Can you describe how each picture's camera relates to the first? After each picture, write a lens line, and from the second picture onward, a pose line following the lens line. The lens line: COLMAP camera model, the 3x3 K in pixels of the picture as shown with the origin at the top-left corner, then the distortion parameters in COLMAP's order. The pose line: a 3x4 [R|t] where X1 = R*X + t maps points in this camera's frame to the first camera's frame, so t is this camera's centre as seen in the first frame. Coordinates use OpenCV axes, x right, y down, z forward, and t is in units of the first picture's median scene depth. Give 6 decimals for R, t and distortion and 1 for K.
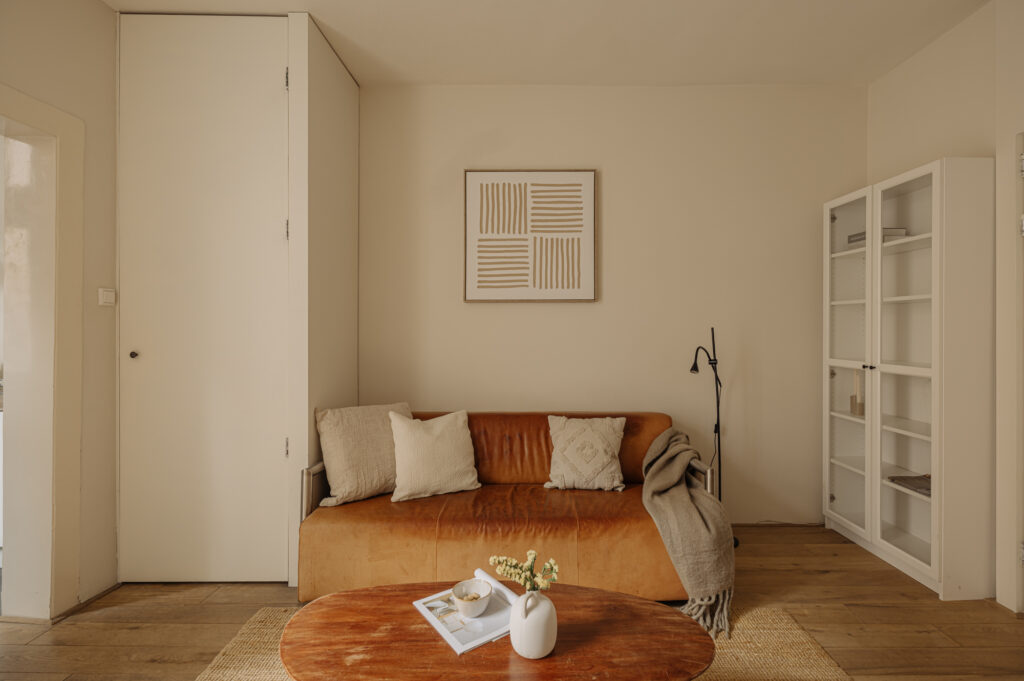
lens RADIAL K [[482.8, 0, 531.9], [0, 482.8, 331.2], [0, 0, 1]] dist [-0.000283, 0.000345]
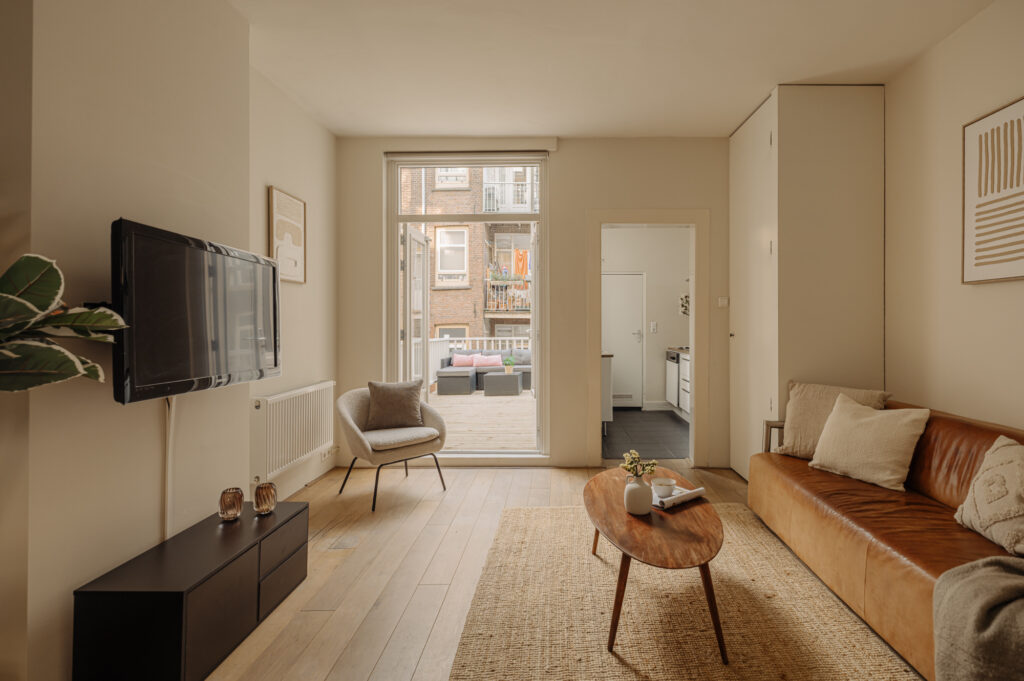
lens RADIAL K [[502.3, 0, 567.1], [0, 502.3, 323.7], [0, 0, 1]] dist [0.003156, -0.000599]
pose [[0.013564, 0.001820, -0.999906, 0.720084], [0.002108, 0.999996, 0.001848, 0.003358], [0.999906, -0.002133, 0.013560, 0.307990]]
